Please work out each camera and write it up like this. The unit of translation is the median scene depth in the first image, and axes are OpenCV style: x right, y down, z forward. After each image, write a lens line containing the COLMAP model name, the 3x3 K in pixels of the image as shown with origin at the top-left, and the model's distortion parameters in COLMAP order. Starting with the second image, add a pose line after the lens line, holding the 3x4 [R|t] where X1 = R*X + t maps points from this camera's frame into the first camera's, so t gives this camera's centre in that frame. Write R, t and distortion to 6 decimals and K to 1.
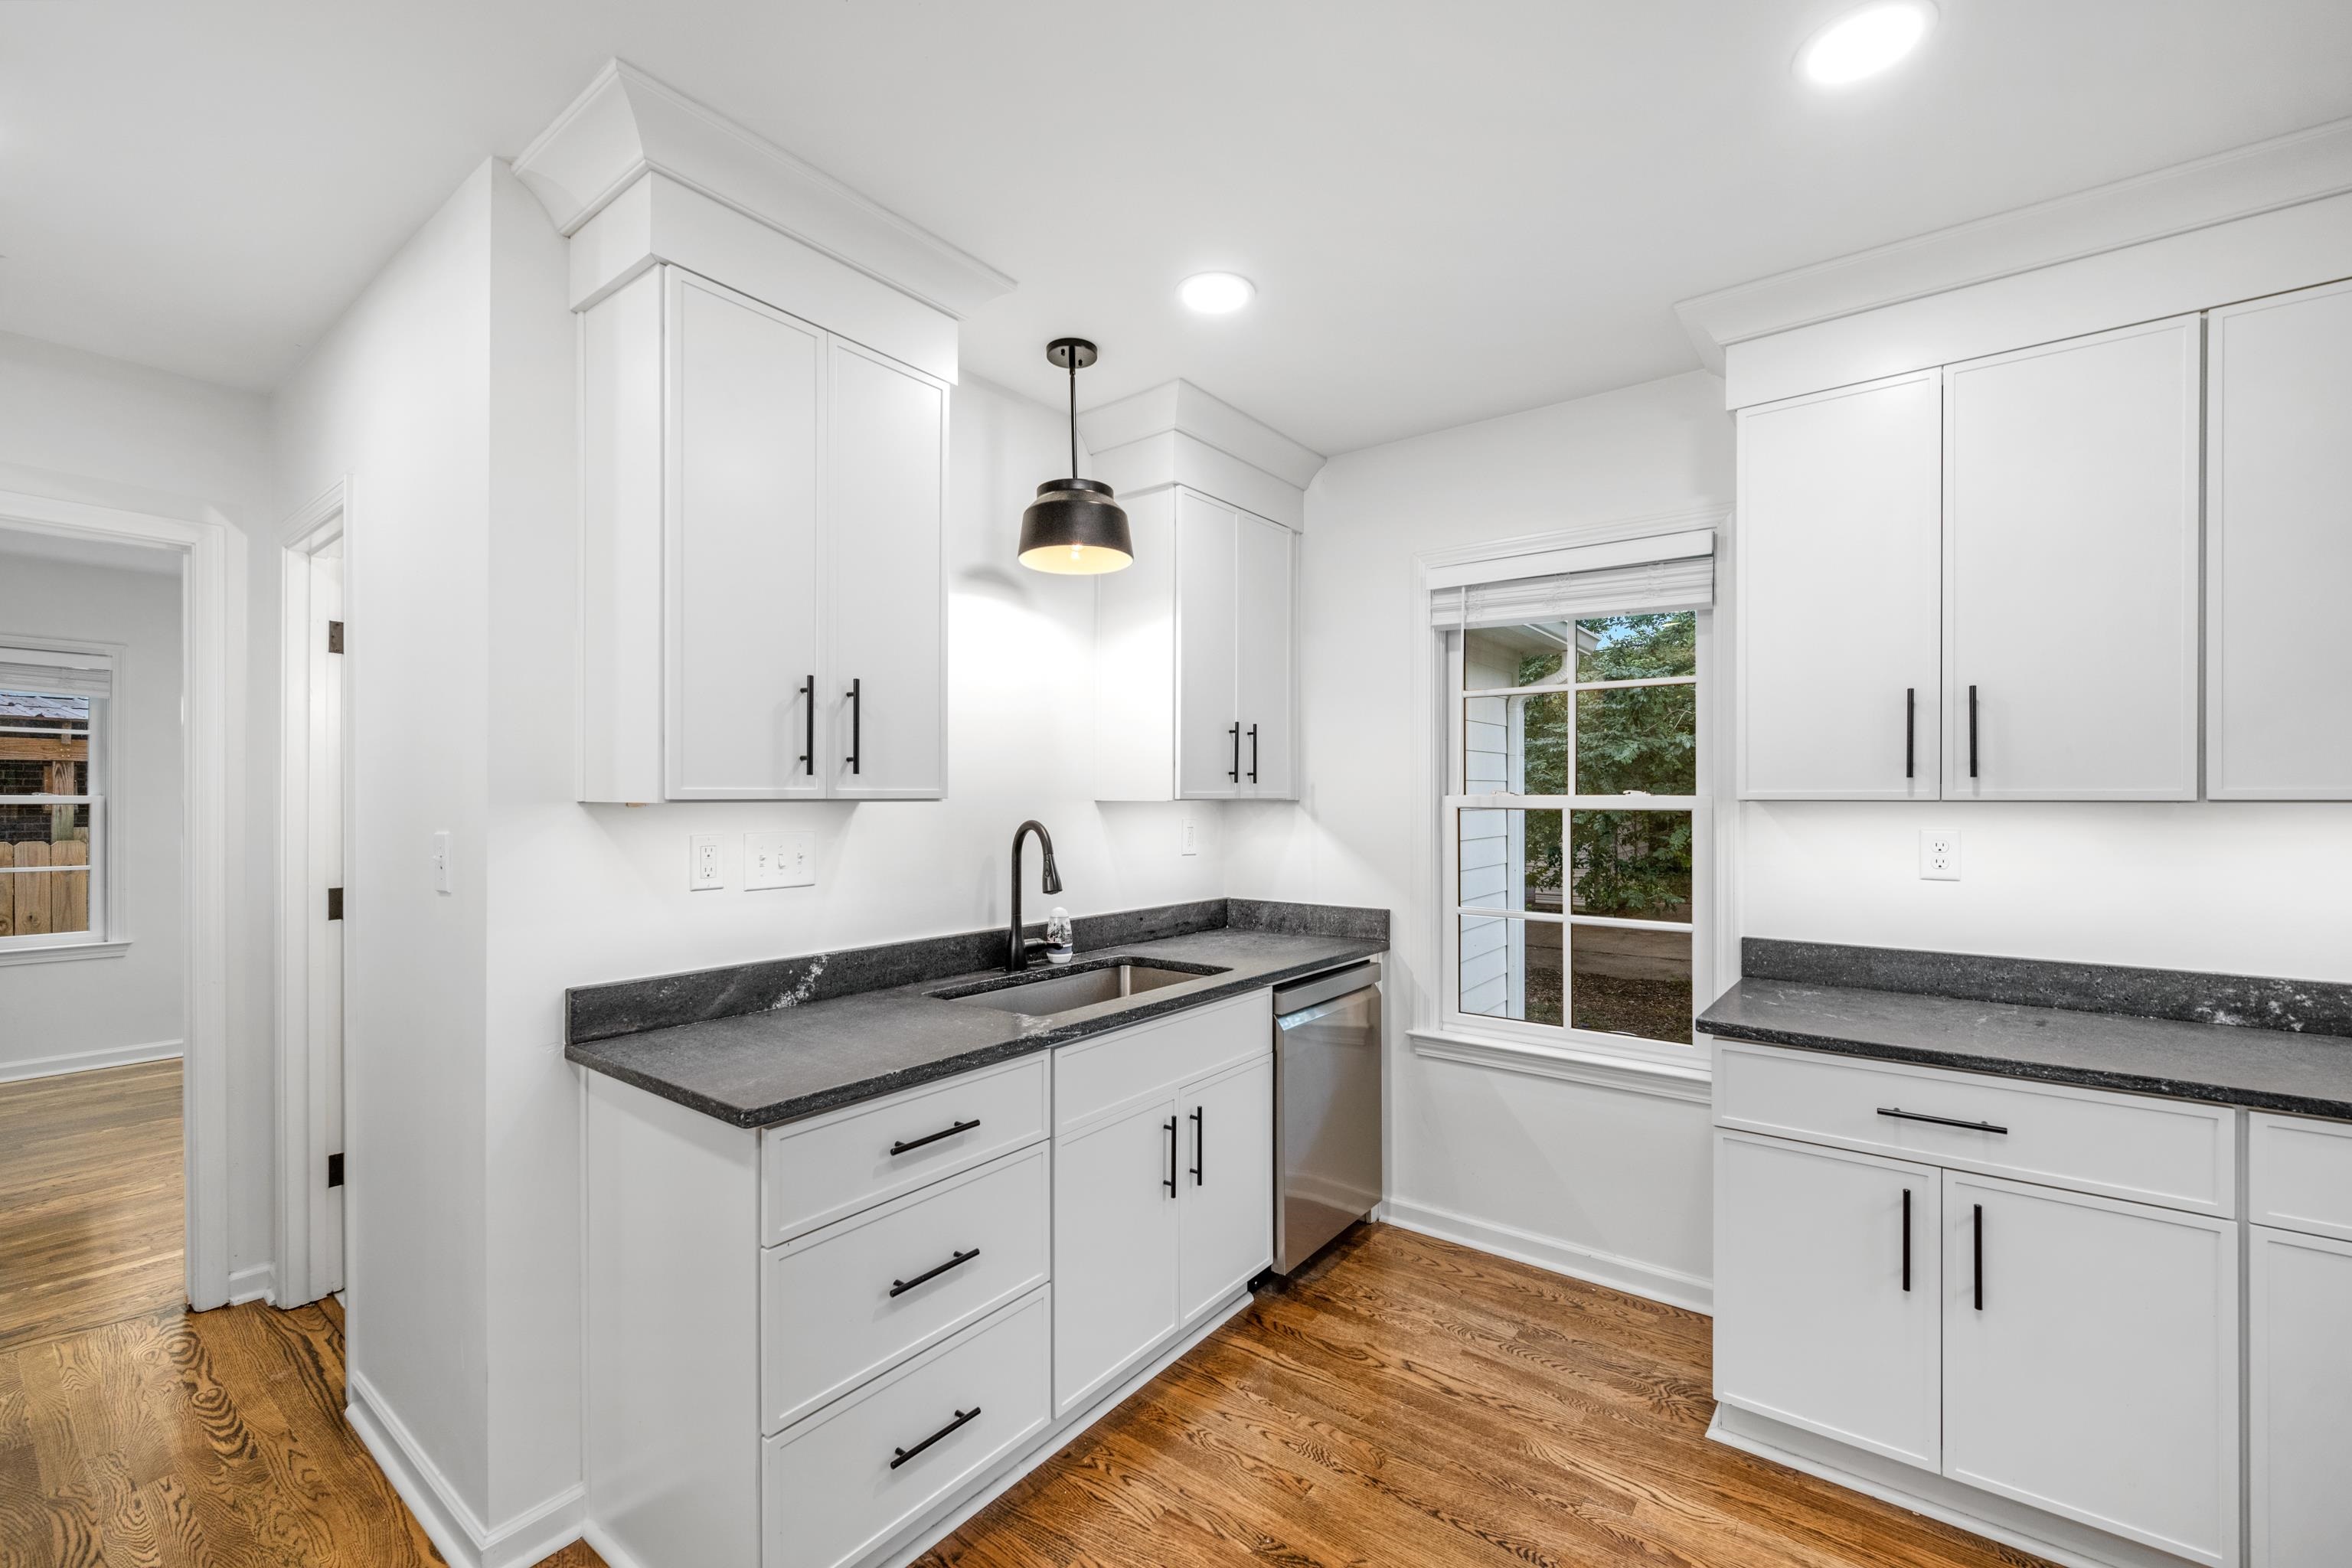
lens RADIAL K [[992.7, 0, 1162.2], [0, 992.7, 795.2], [0, 0, 1]] dist [0.001598, -0.000028]
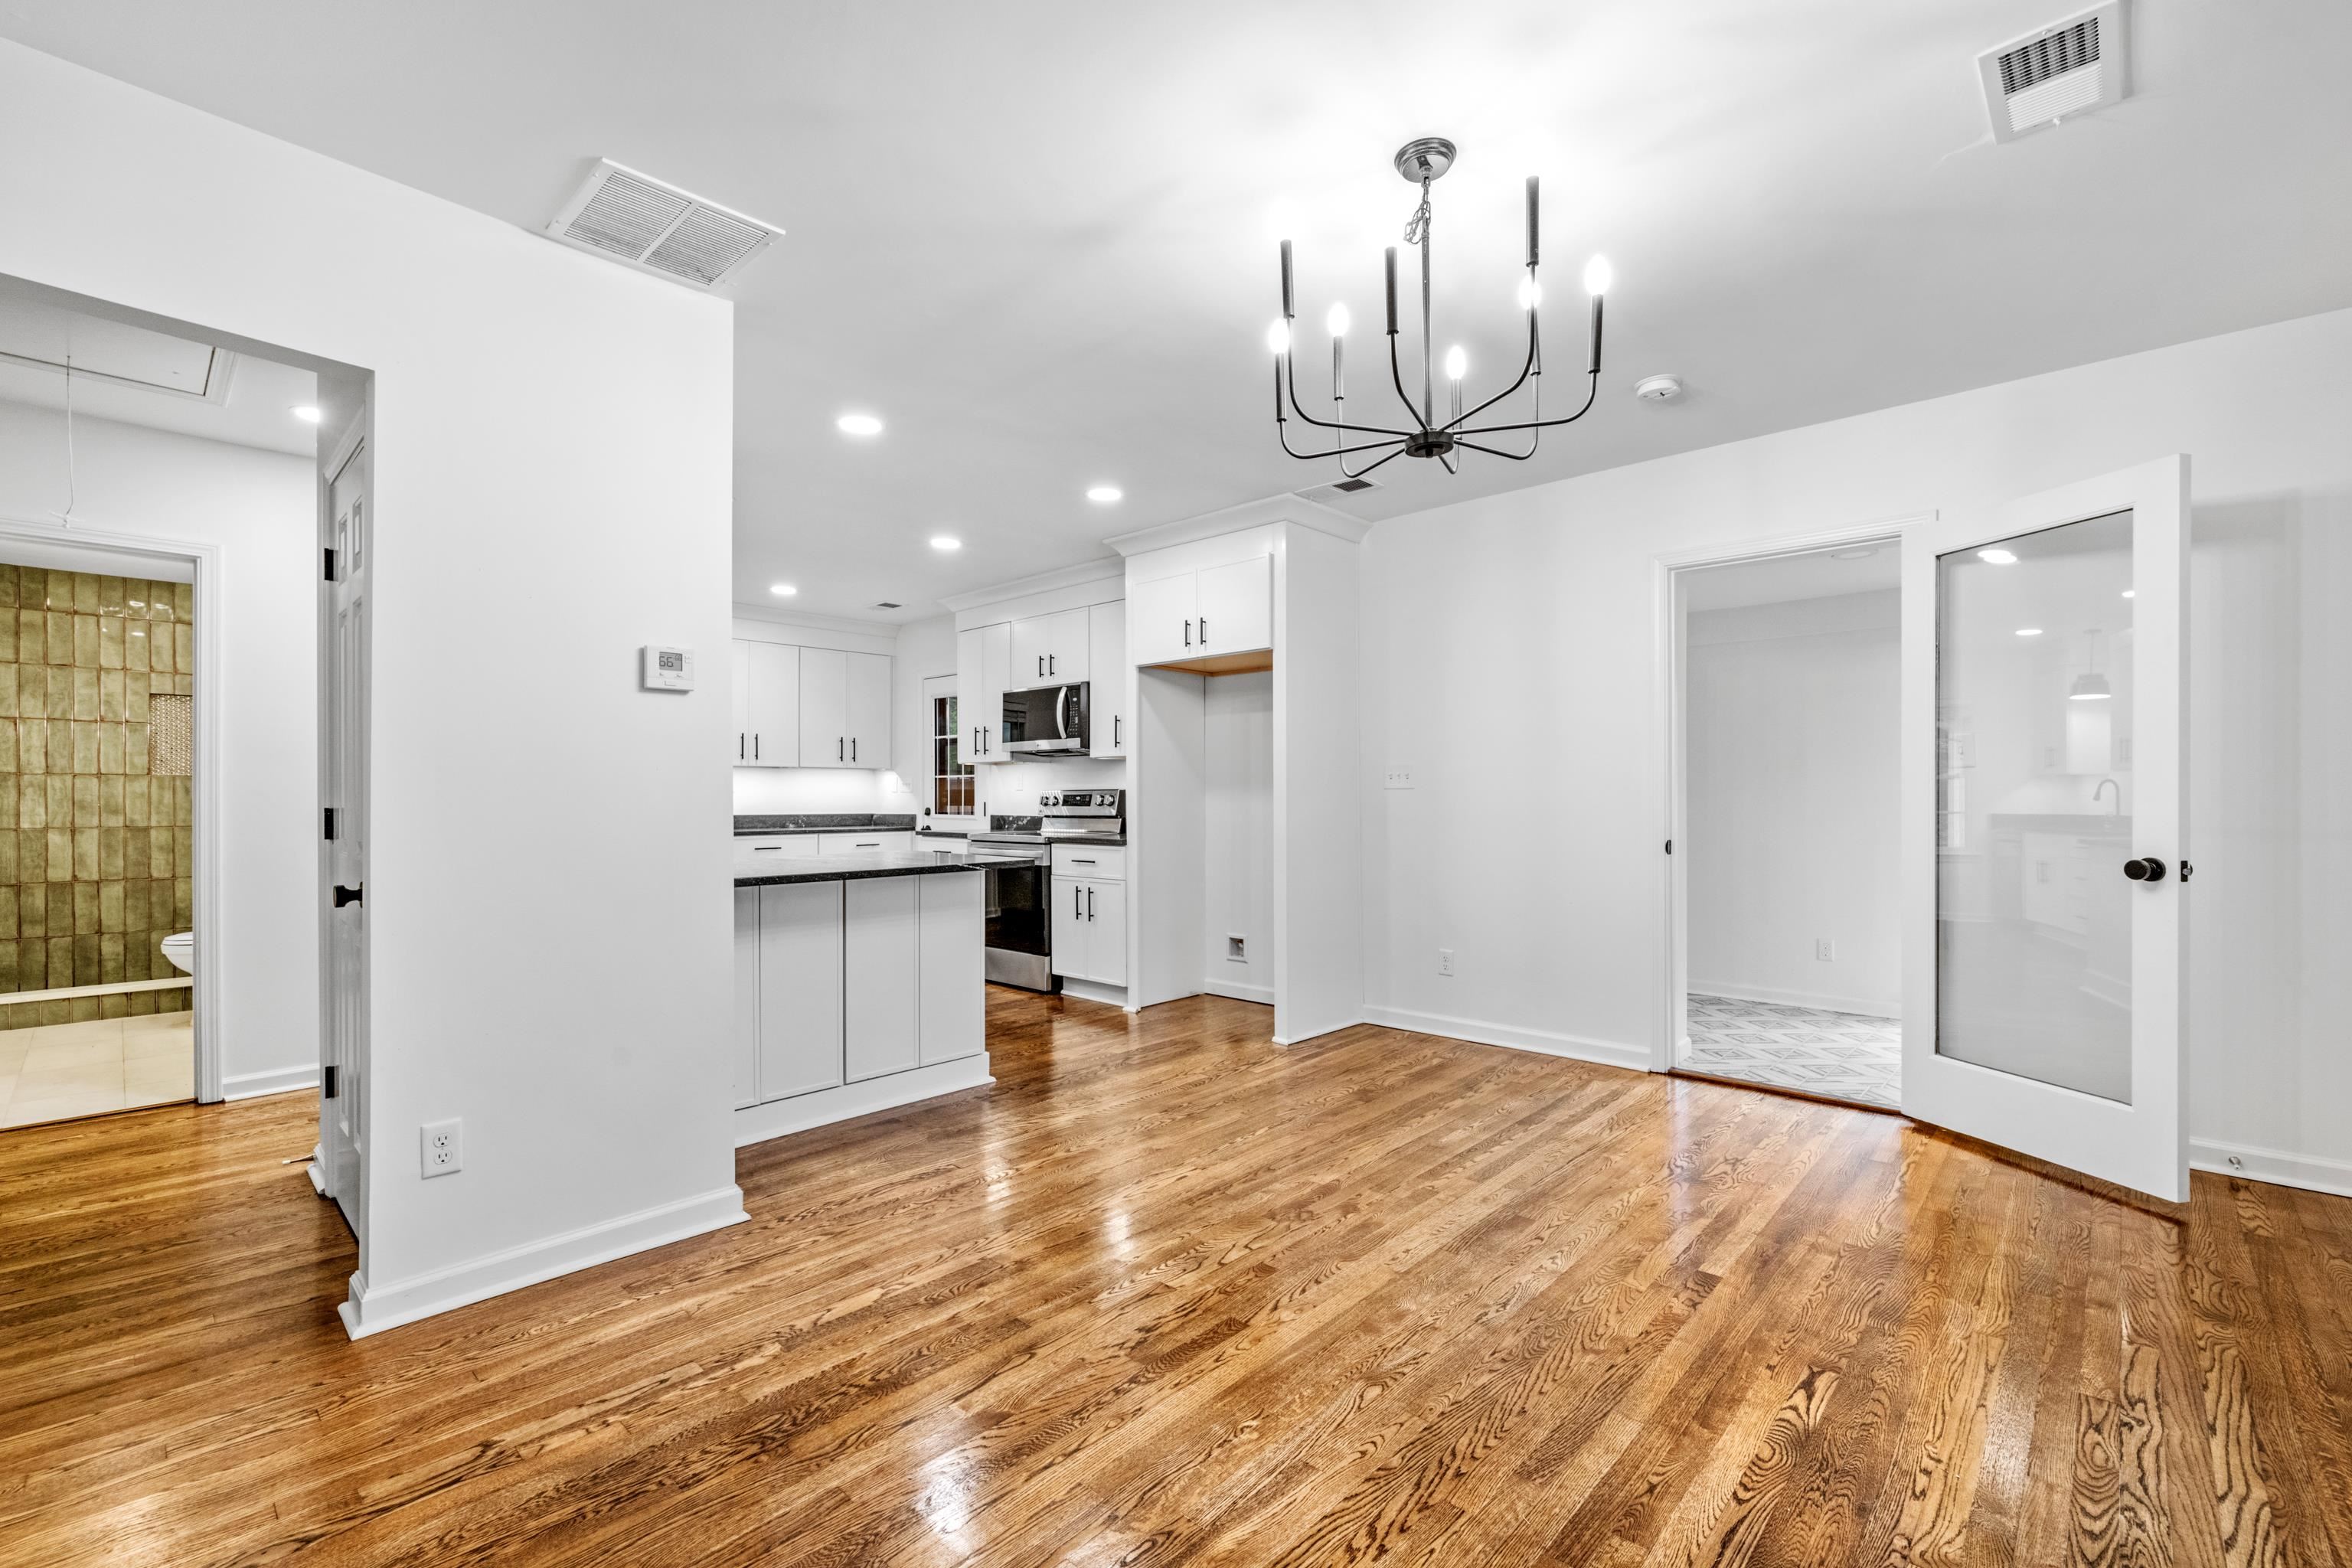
lens RADIAL K [[992.7, 0, 1187.7], [0, 992.7, 805.4], [0, 0, 1]] dist [0.001598, -0.000028]
pose [[0.099592, -0.007833, 0.994998, -2.094050], [-0.002213, 0.999965, 0.008094, 0.092798], [-0.995026, -0.003008, 0.099571, -0.727216]]
